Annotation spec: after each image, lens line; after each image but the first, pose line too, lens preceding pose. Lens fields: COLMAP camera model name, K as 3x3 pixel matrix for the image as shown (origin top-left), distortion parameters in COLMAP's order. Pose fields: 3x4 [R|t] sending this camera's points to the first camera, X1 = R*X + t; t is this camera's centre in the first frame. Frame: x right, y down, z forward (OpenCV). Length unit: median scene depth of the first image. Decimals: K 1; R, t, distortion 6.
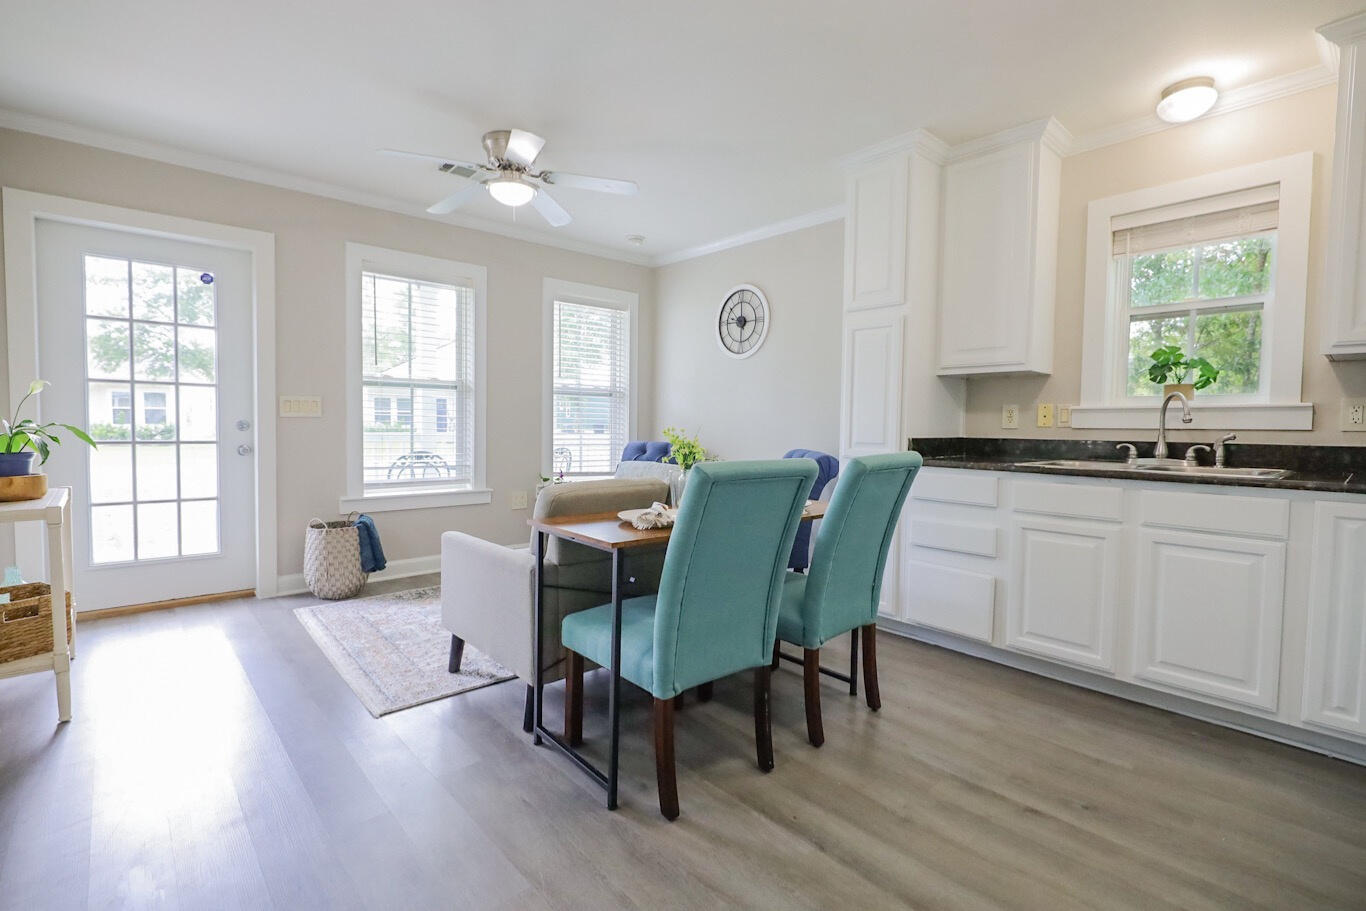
lens RADIAL K [[637.1, 0, 683.0], [0, 637.1, 455.5], [0, 0, 1]] dist [0.000580, -0.000364]
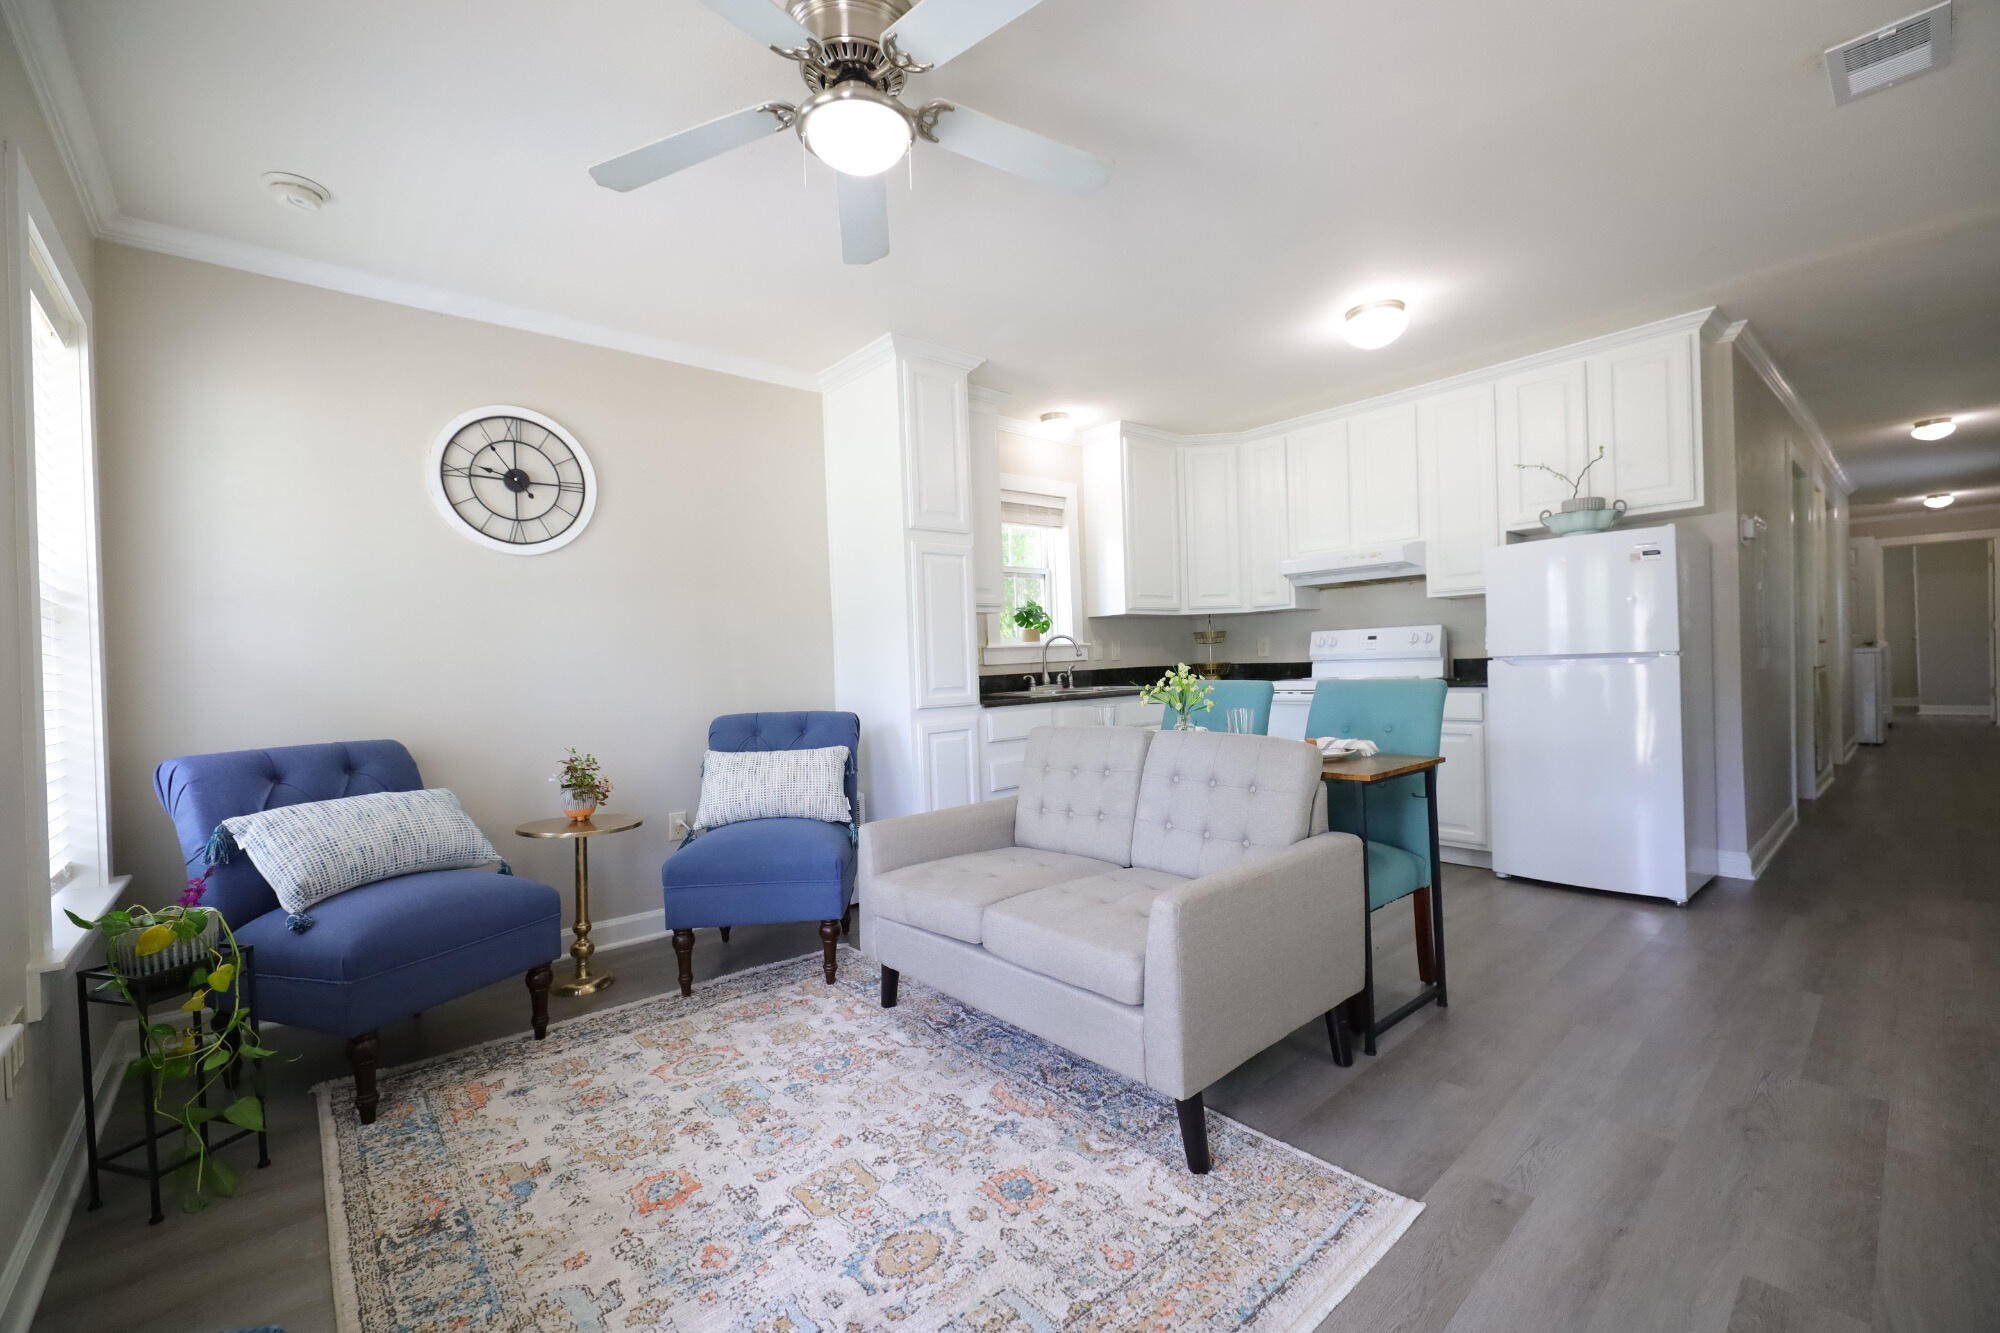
lens RADIAL K [[836.4, 0, 1000.0], [0, 836.4, 666.5], [0, 0, 1]] dist [0.004355, 0.000155]
pose [[0.001065, -0.019985, 0.999800, -0.734784], [0.087996, 0.995924, 0.019813, -0.057112], [-0.996120, 0.087957, 0.002820, 0.817985]]
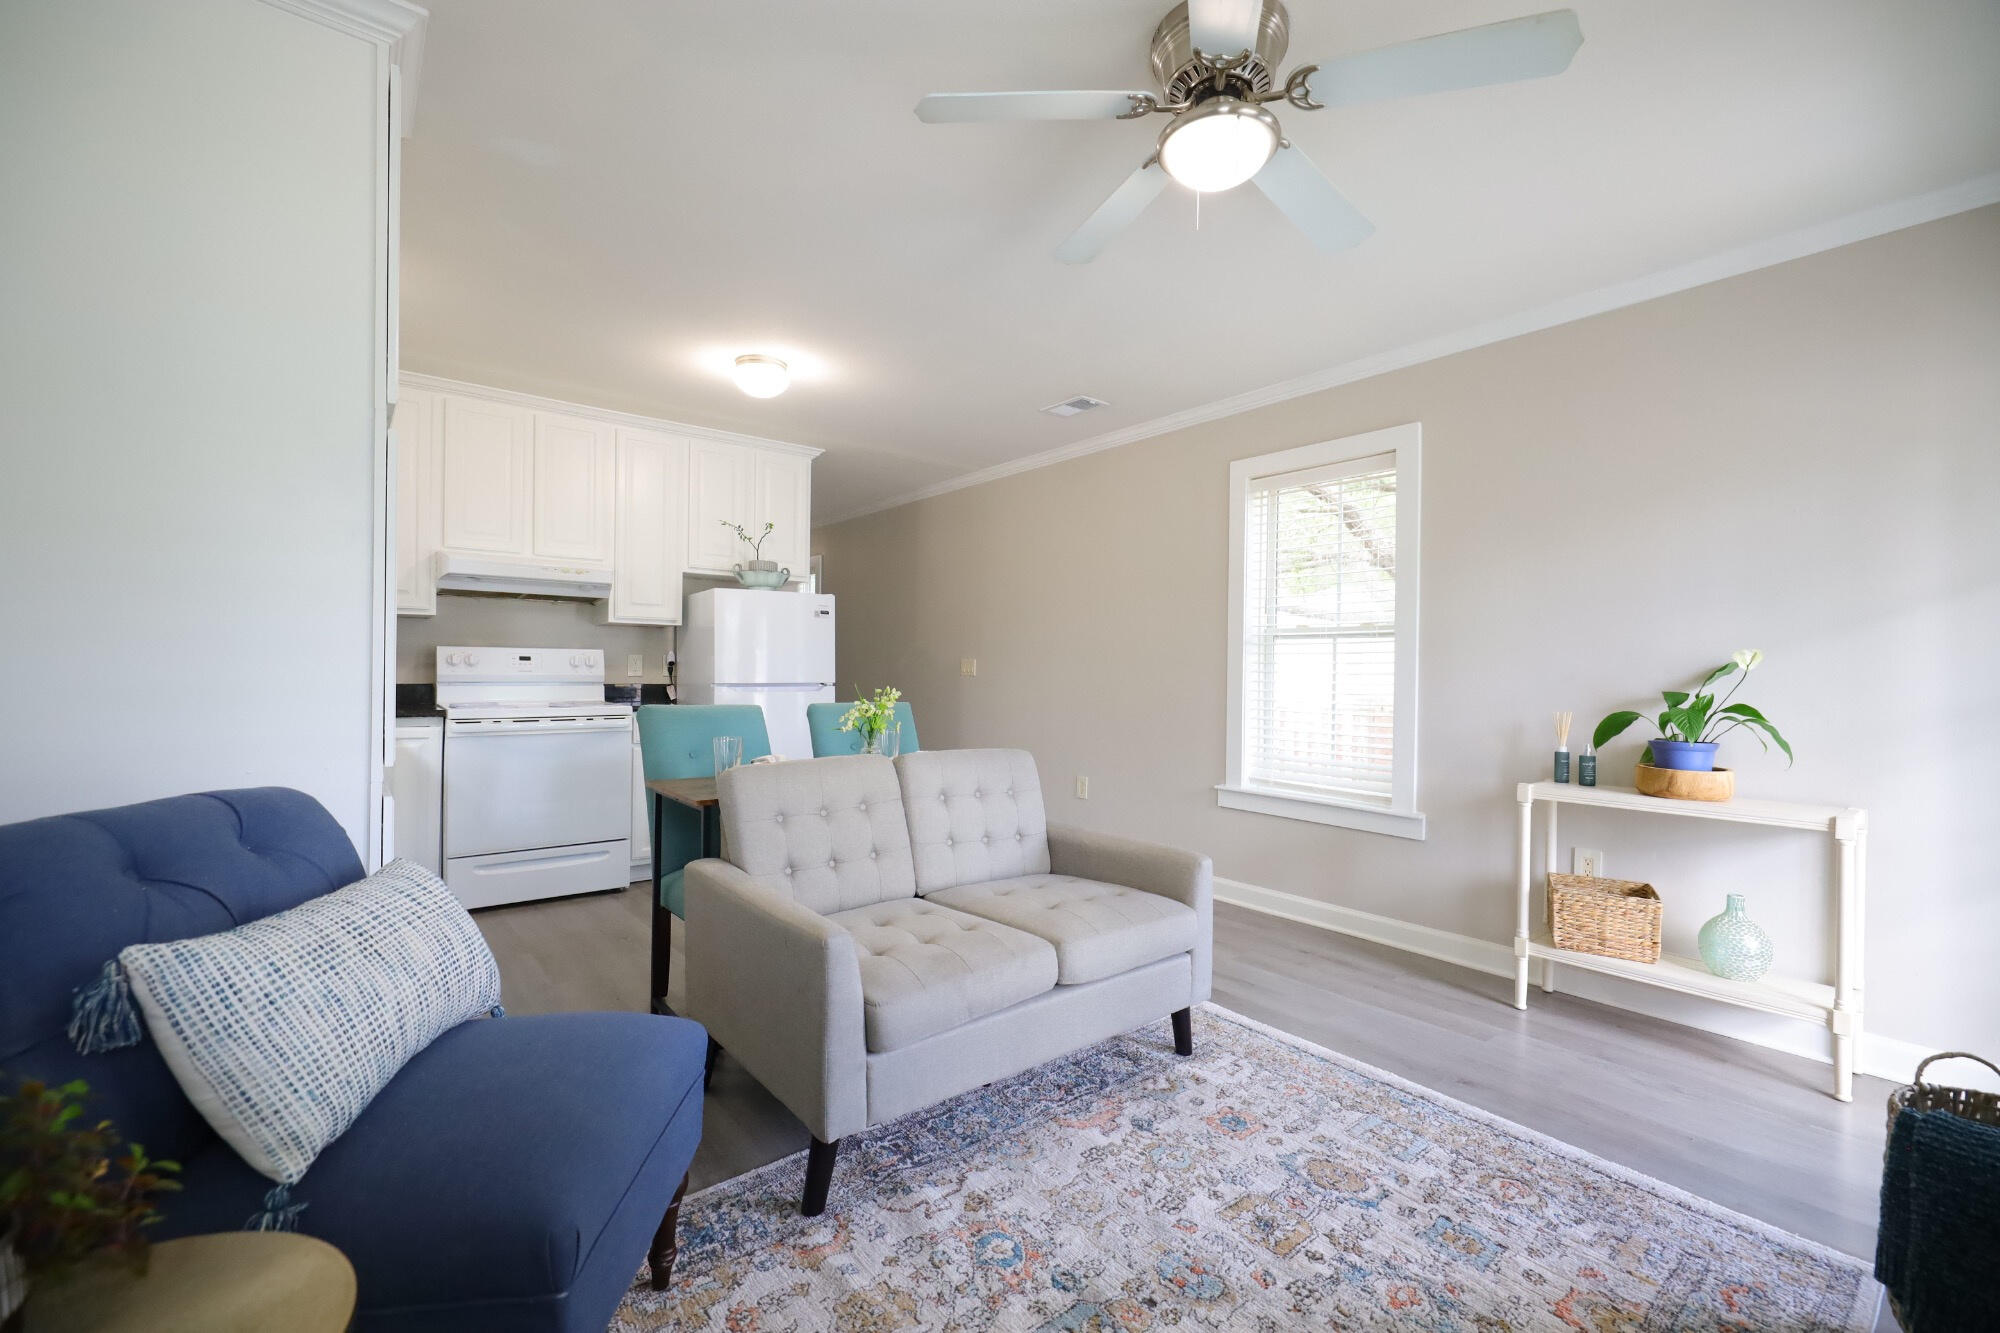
lens RADIAL K [[836.4, 0, 1000.0], [0, 836.4, 666.5], [0, 0, 1]] dist [0.004355, 0.000155]
pose [[-0.998734, -0.025840, 0.043153, -0.138826], [-0.023659, 0.998453, 0.050326, -0.088622], [-0.044386, 0.049241, -0.997800, 1.384732]]
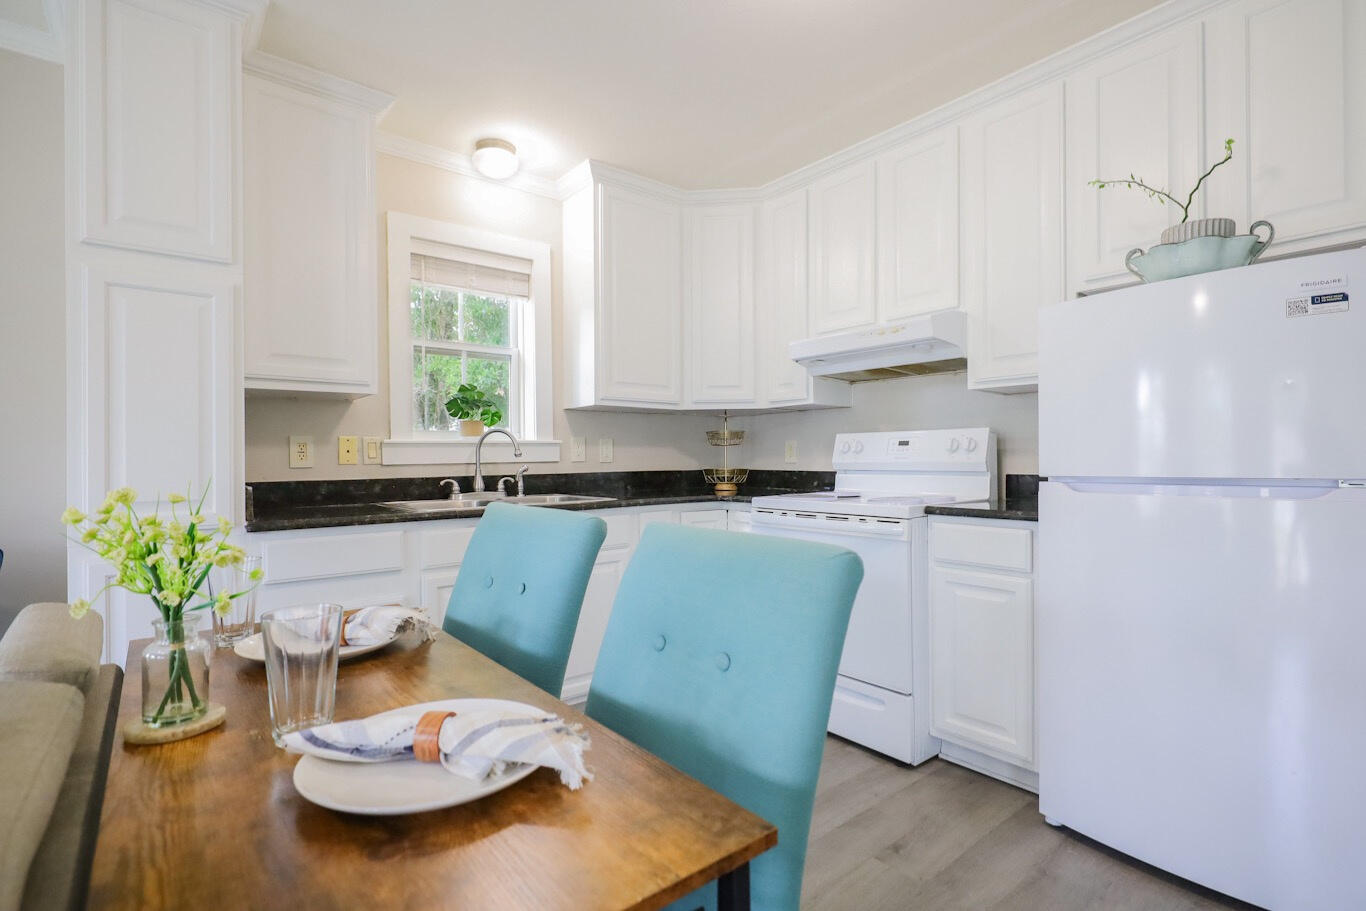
lens RADIAL K [[646.3, 0, 683.0], [0, 646.3, 455.5], [0, 0, 1]] dist [-0.003474, -0.001004]
pose [[0.034984, -0.012669, 0.999308, -0.210016], [0.060535, 0.998110, 0.010535, -0.034036], [-0.997553, 0.060124, 0.035685, 0.474816]]
